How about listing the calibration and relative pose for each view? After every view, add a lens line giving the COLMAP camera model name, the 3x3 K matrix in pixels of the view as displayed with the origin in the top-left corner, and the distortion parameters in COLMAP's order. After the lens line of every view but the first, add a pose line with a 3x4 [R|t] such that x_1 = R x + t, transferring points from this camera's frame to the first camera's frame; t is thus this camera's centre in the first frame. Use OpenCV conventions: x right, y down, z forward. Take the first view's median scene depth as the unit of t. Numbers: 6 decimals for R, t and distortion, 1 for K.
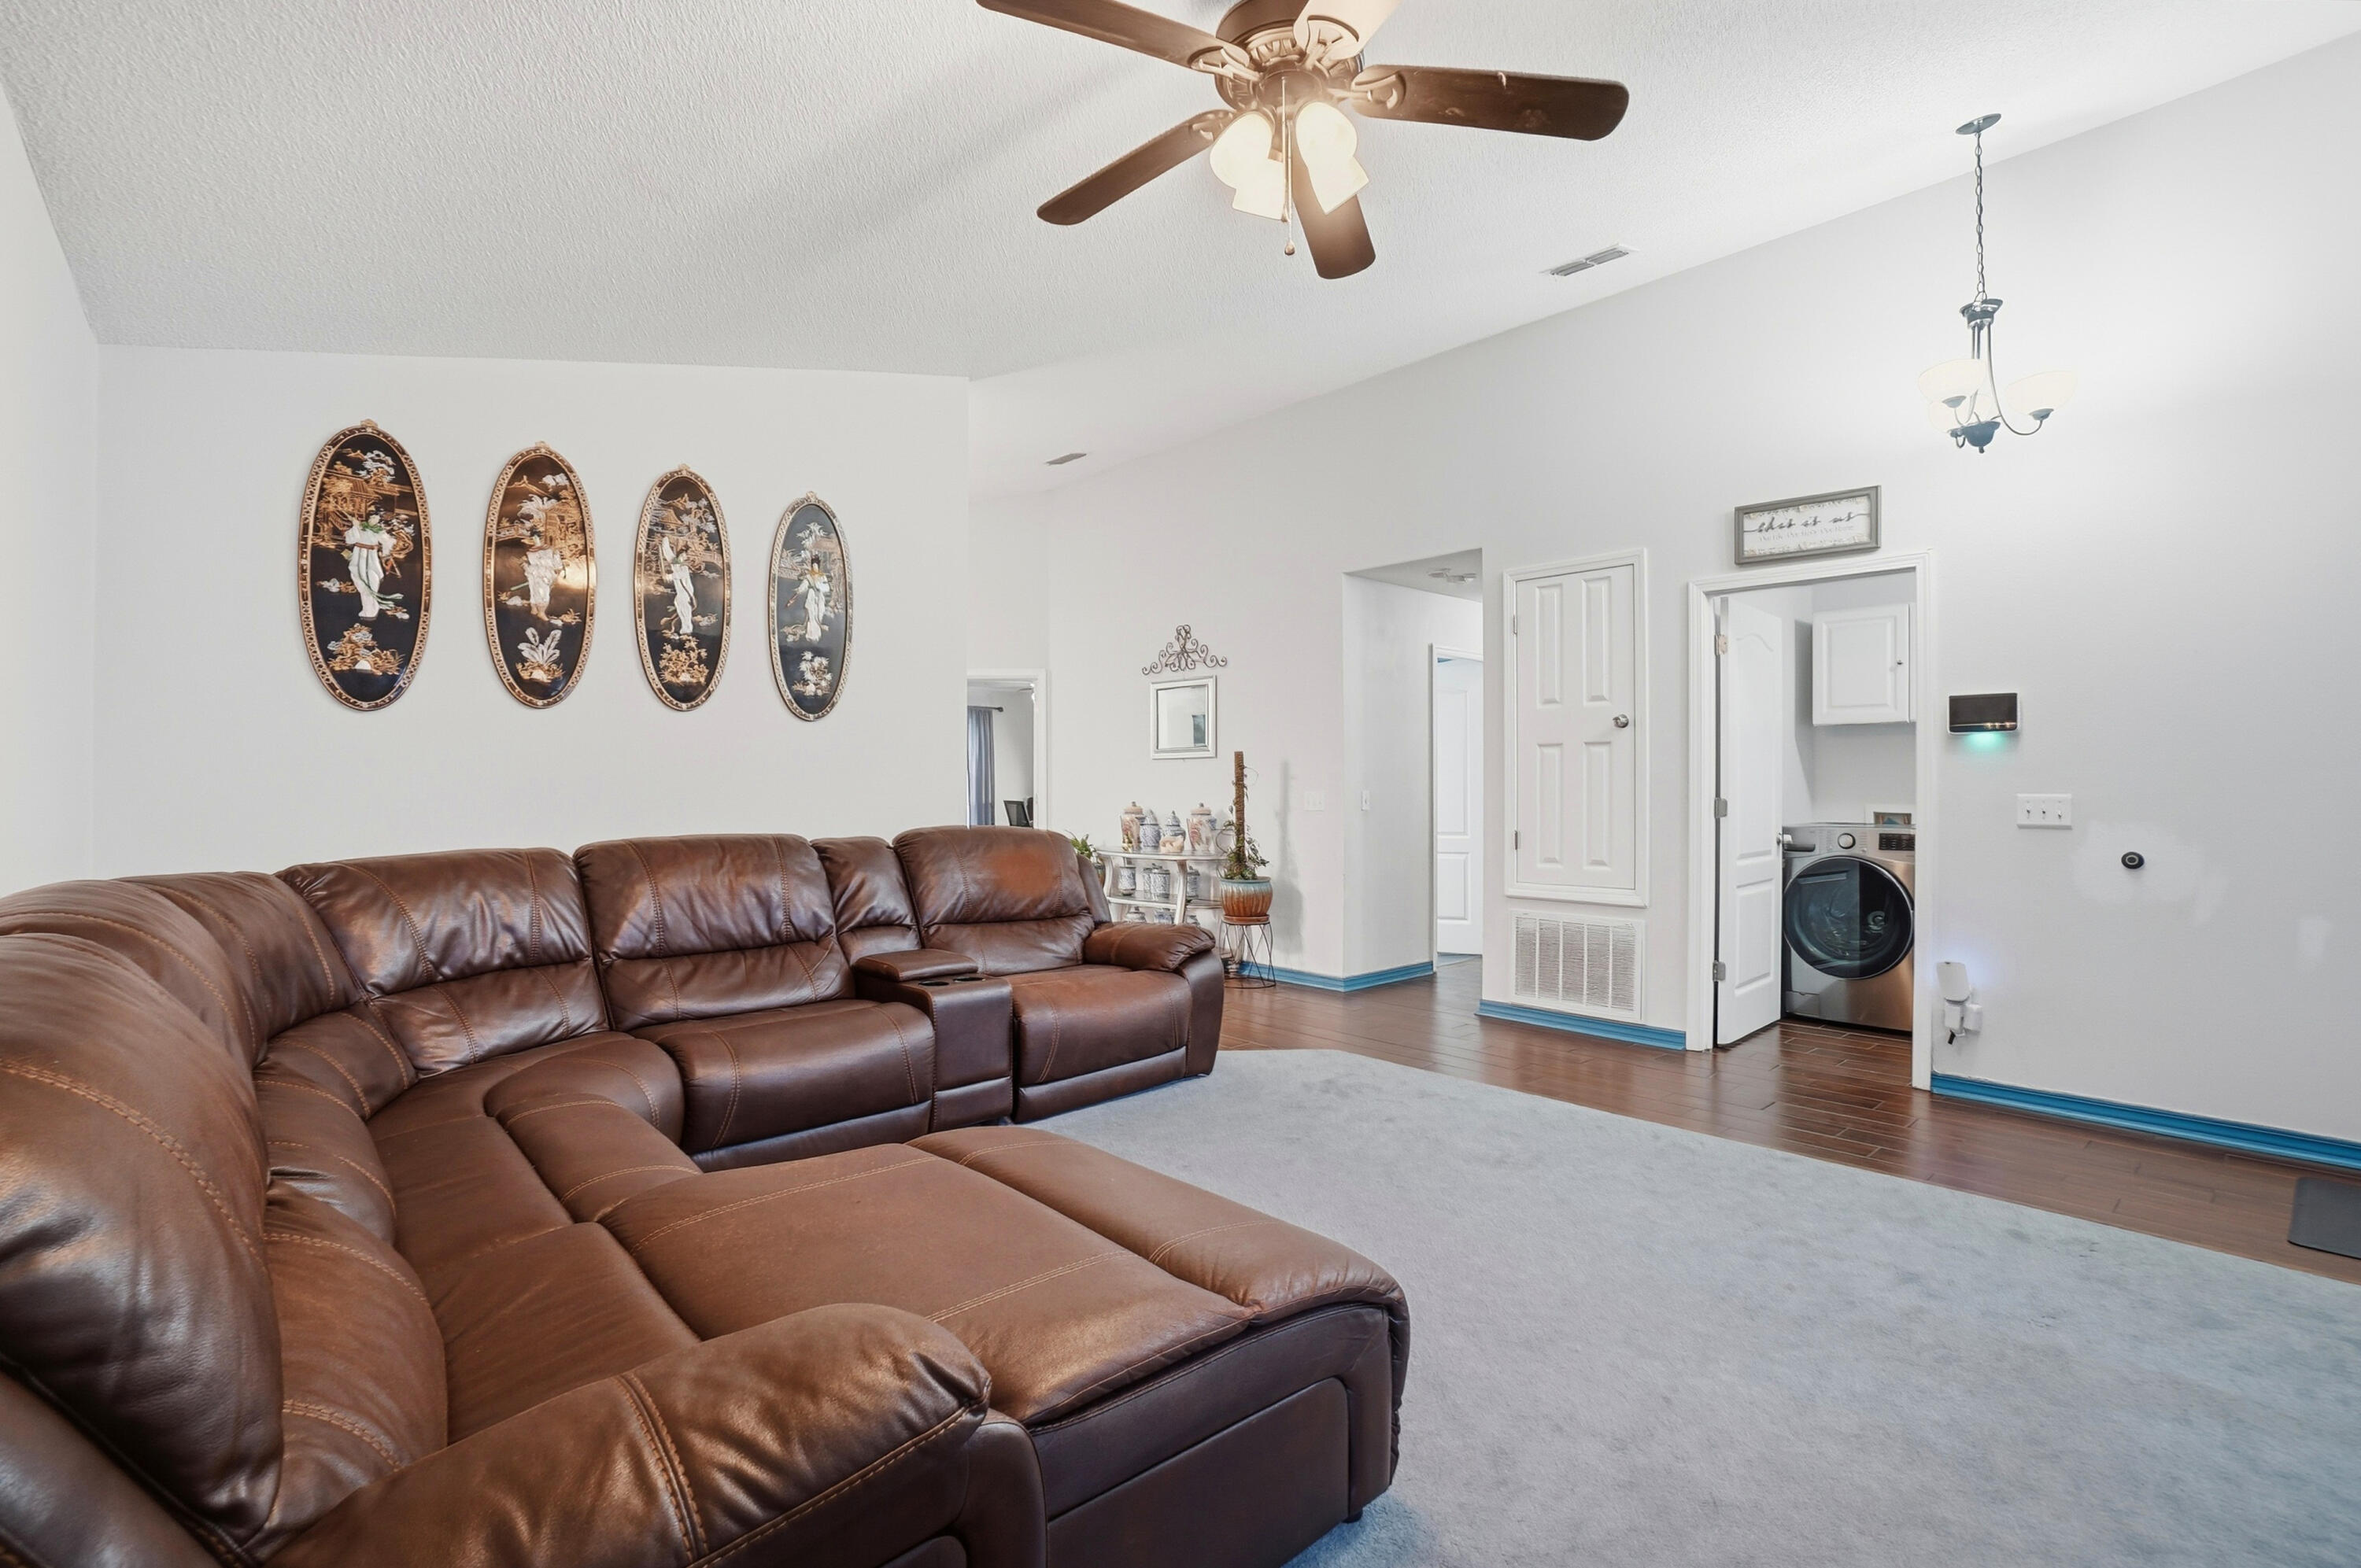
lens RADIAL K [[1081.2, 0, 1175.8], [0, 1081.2, 789.8], [0, 0, 1]] dist [-0.041577, 0.010108]
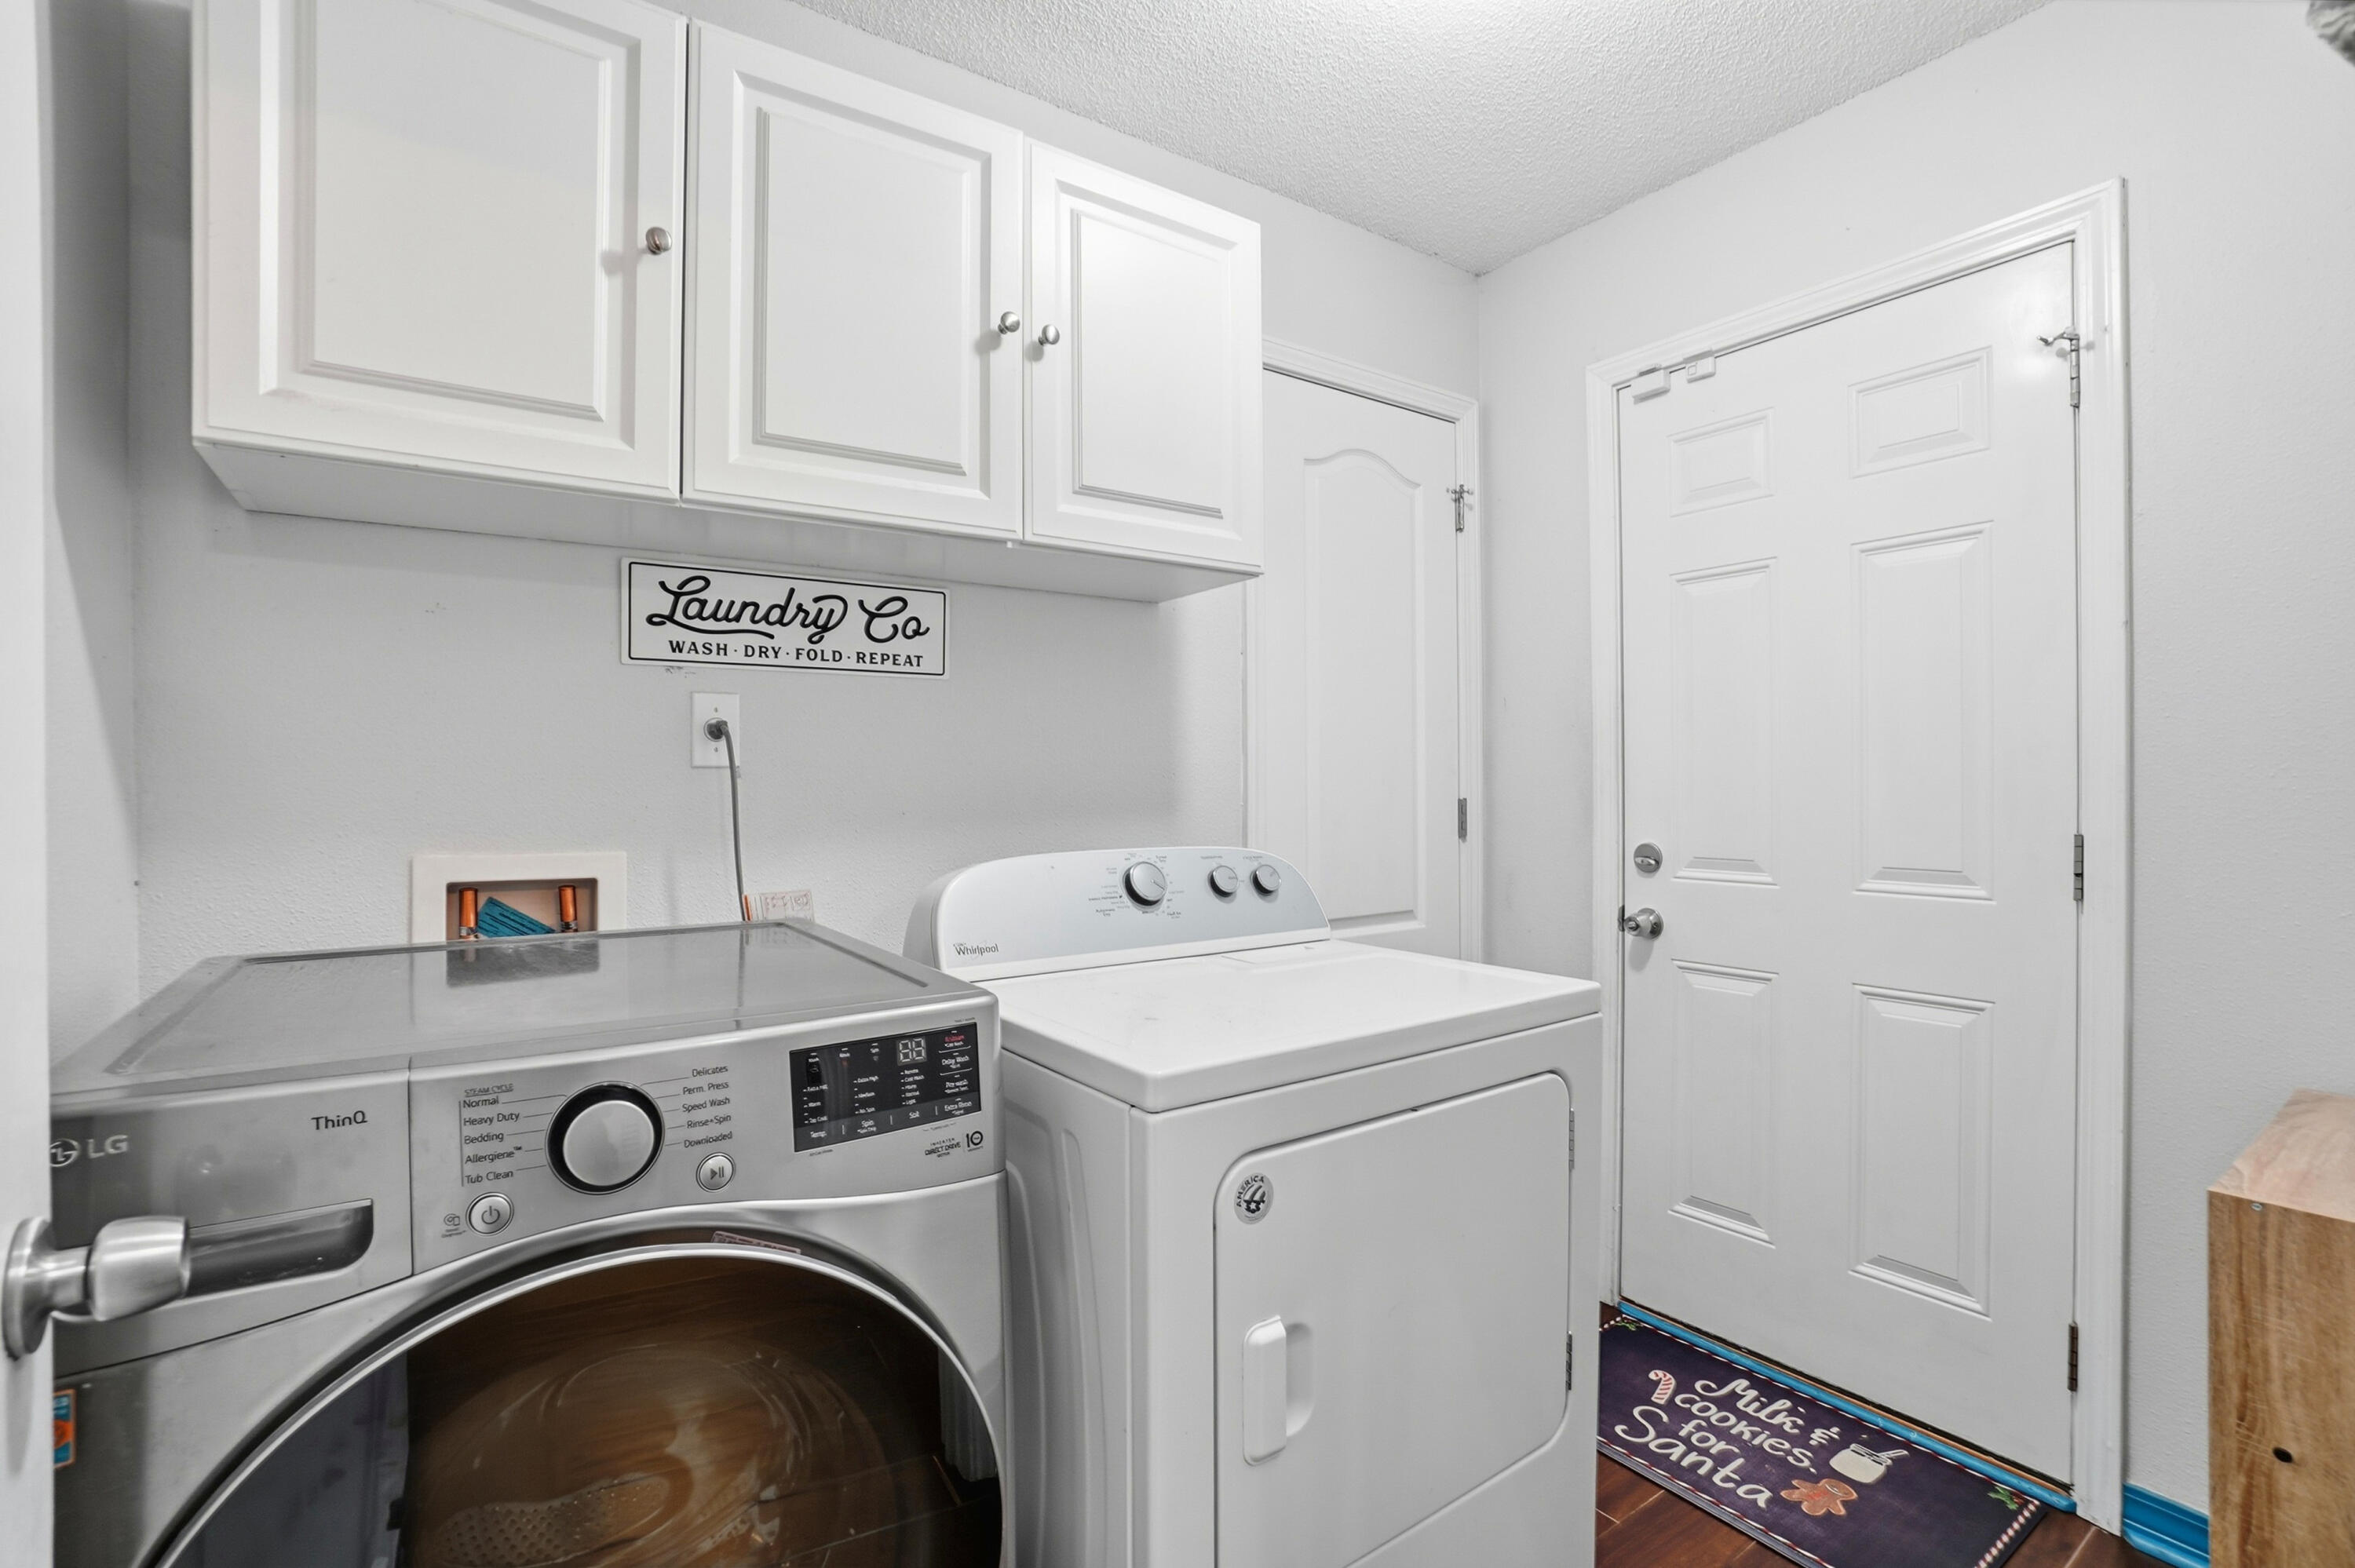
lens RADIAL K [[1078.5, 0, 1175.7], [0, 1078.5, 782.1], [0, 0, 1]] dist [-0.041577, 0.010108]
pose [[0.119892, -0.006245, 0.992767, 0.461910], [0.005264, 0.999970, 0.005654, -0.002875], [-0.992773, 0.004548, 0.119922, 0.853280]]
